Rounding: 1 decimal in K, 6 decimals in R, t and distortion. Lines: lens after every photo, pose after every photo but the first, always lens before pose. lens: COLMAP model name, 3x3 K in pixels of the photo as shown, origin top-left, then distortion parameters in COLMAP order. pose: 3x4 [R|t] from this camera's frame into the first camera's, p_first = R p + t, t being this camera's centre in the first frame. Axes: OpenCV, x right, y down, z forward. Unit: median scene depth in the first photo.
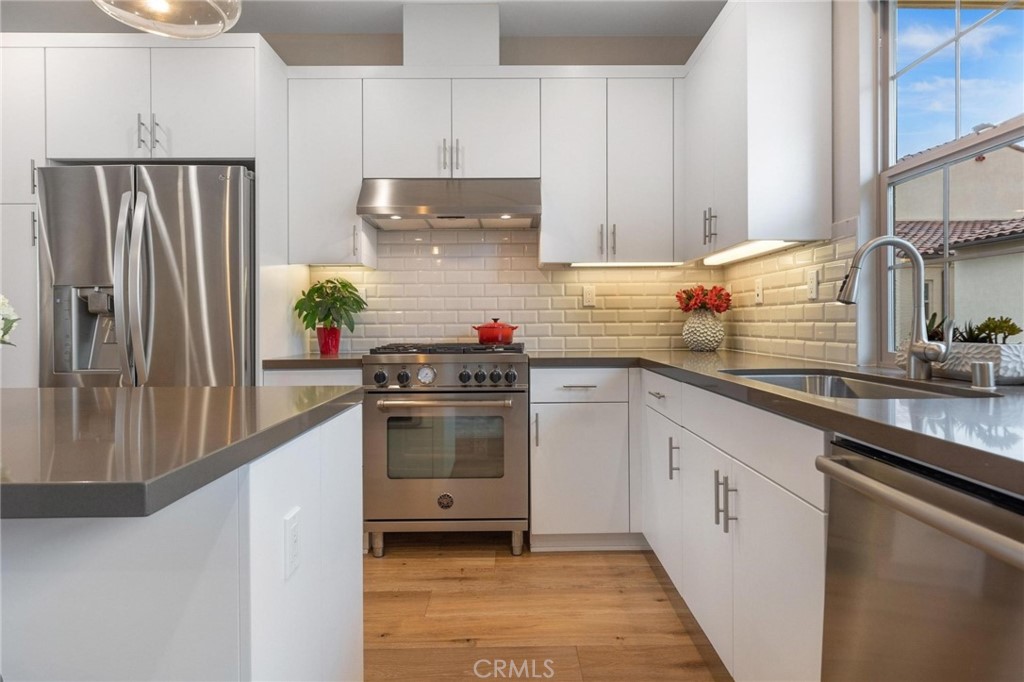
lens RADIAL K [[561.7, 0, 518.4], [0, 561.7, 335.8], [0, 0, 1]] dist [0.003400, 0.000693]
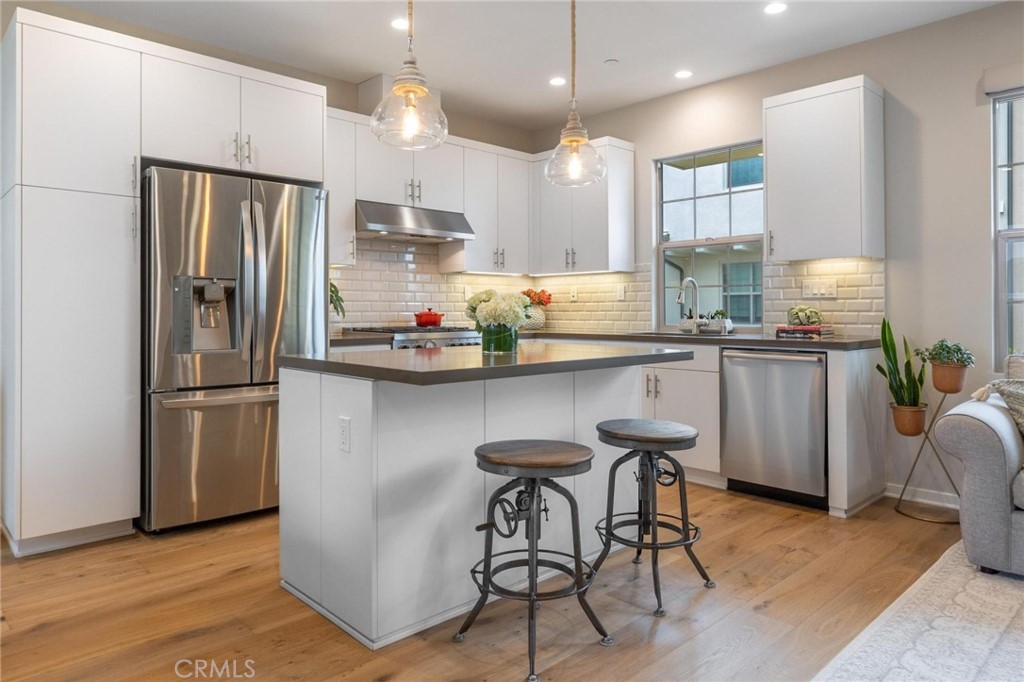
lens RADIAL K [[659.1, 0, 510.6], [0, 659.1, 306.0], [0, 0, 1]] dist [-0.004336, 0.001827]
pose [[0.734560, 0.010839, 0.678458, -1.249240], [0.013560, 0.999438, -0.030647, 0.019947], [-0.678409, 0.031712, 0.734000, -0.408492]]
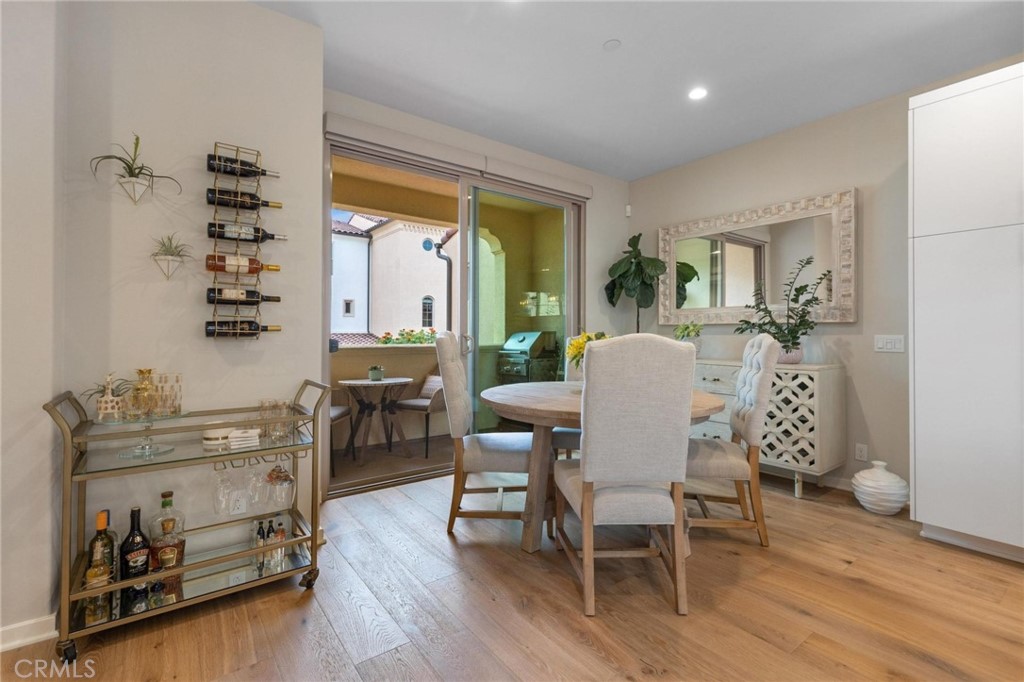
lens RADIAL K [[467.1, 0, 510.7], [0, 467.1, 331.5], [0, 0, 1]] dist [0.000531, -0.001077]
pose [[0.585308, 0.002622, -0.810807, -0.809965], [-0.028219, 0.999455, -0.017139, 0.010408], [0.810320, 0.032912, 0.585063, -0.304453]]
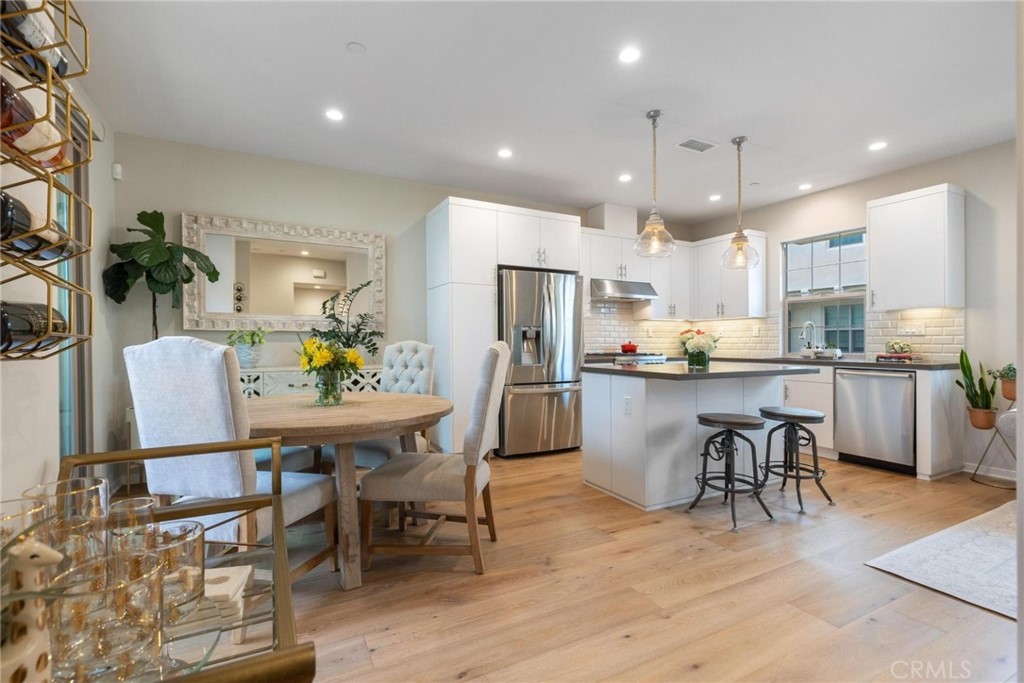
lens RADIAL K [[467.1, 0, 516.4], [0, 467.1, 344.7], [0, 0, 1]] dist [0.000531, -0.001077]
pose [[0.887254, 0.004103, 0.461263, -1.654942], [0.006383, 0.999756, -0.021170, 0.022891], [-0.461237, 0.021727, 0.887011, -0.582830]]
